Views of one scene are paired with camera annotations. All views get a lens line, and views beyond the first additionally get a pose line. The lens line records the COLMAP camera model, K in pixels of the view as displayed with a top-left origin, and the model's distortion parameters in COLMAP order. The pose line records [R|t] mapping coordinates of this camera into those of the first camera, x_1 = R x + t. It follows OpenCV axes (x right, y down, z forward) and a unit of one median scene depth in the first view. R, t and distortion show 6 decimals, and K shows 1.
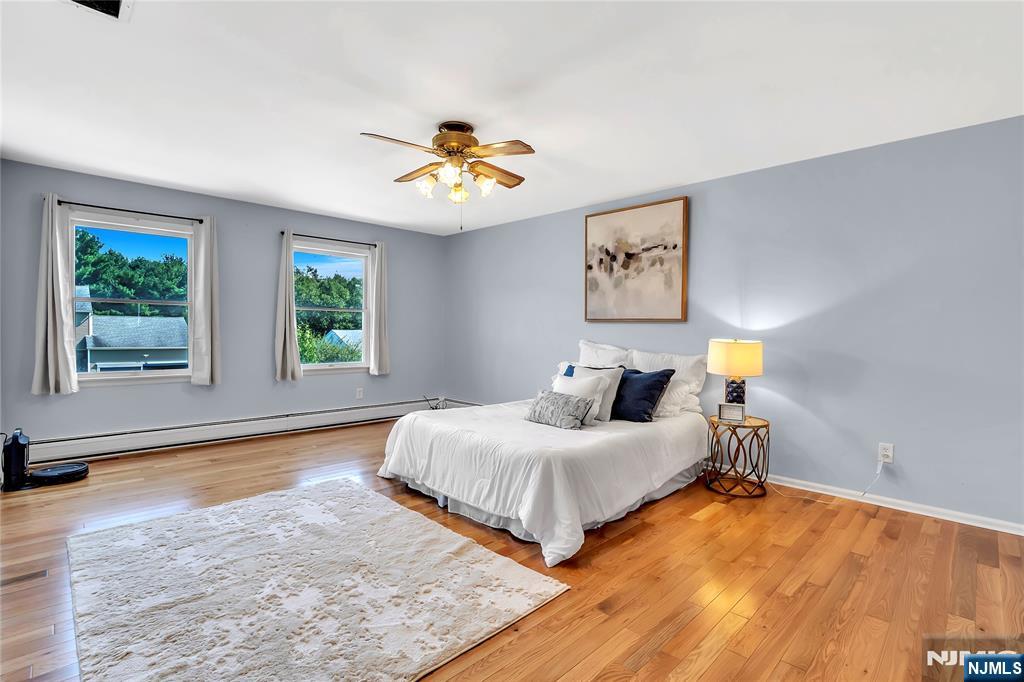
lens RADIAL K [[464.1, 0, 518.6], [0, 464.1, 346.1], [0, 0, 1]] dist [-0.032878, -0.000439]
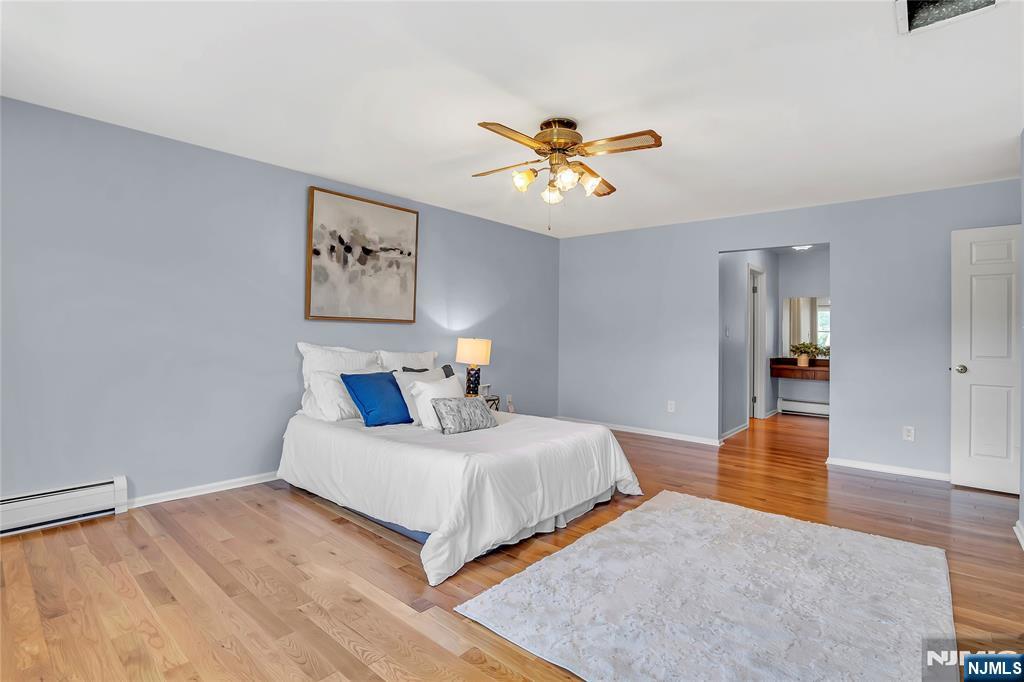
lens RADIAL K [[464.1, 0, 518.3], [0, 464.1, 330.6], [0, 0, 1]] dist [-0.032878, -0.000439]
pose [[-0.020951, -0.002792, 0.999777, -0.706938], [0.026225, 0.999650, 0.003341, -0.029726], [-0.999437, 0.026289, -0.020871, 0.720622]]
